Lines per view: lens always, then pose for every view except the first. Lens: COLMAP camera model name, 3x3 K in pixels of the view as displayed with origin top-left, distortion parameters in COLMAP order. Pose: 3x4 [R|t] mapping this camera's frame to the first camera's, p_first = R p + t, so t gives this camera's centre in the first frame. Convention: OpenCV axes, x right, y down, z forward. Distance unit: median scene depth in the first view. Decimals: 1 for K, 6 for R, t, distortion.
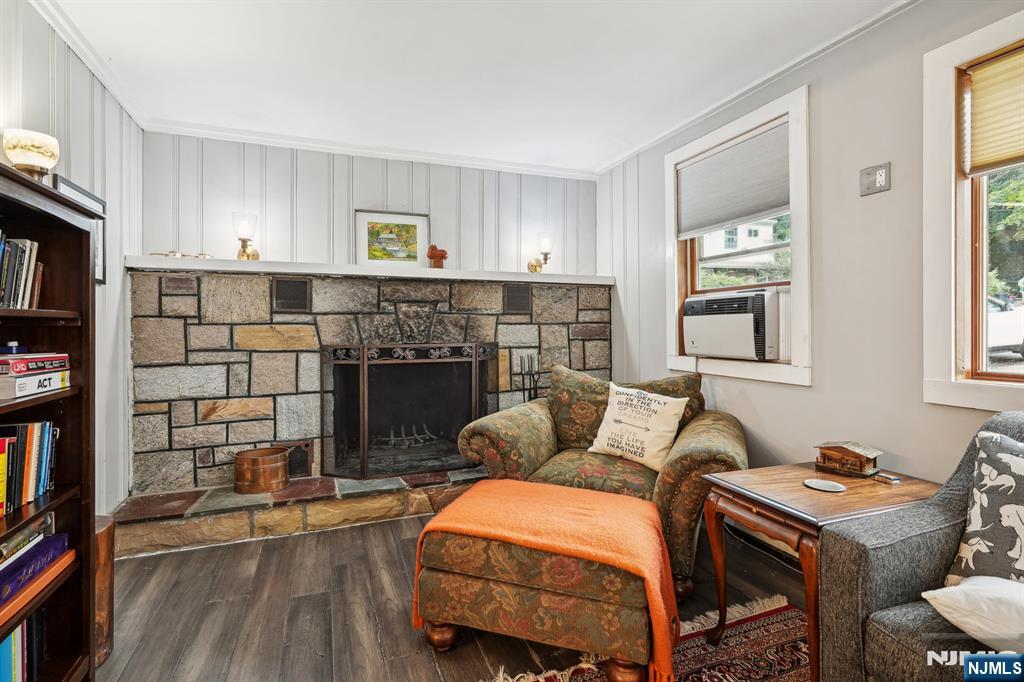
lens RADIAL K [[468.6, 0, 503.3], [0, 468.6, 336.9], [0, 0, 1]] dist [-0.001900, 0.000689]
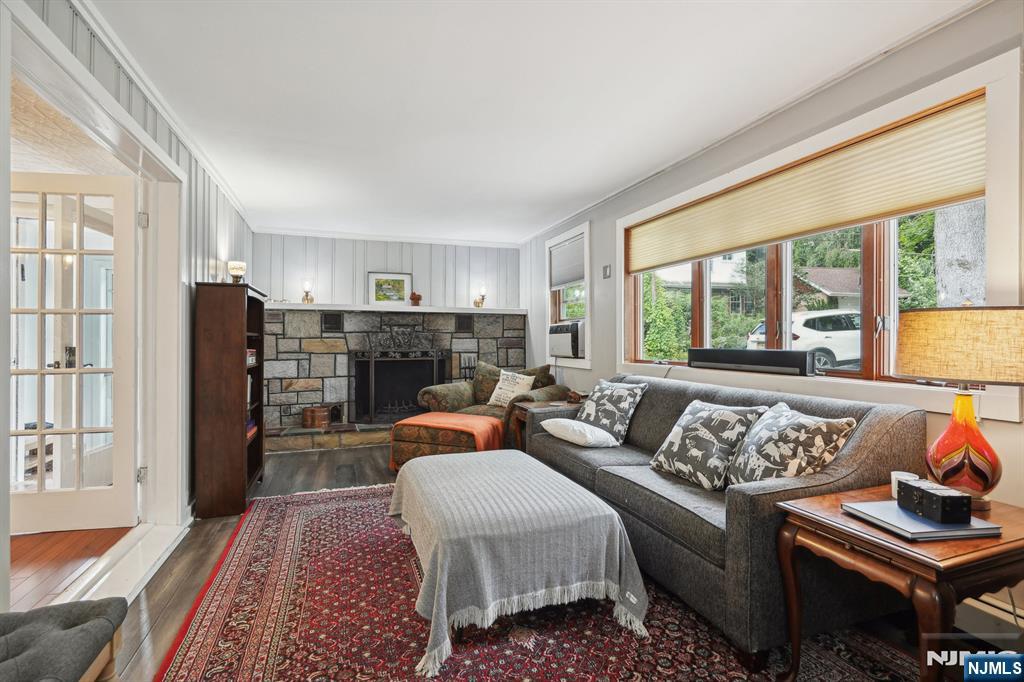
lens RADIAL K [[471.5, 0, 512.0], [0, 471.5, 341.0], [0, 0, 1]] dist [-0.001749, 0.000045]
pose [[0.999897, 0.001368, -0.014289, 0.261198], [-0.001670, 0.999775, -0.021153, 0.019994], [0.014257, 0.021175, 0.999674, -0.790940]]
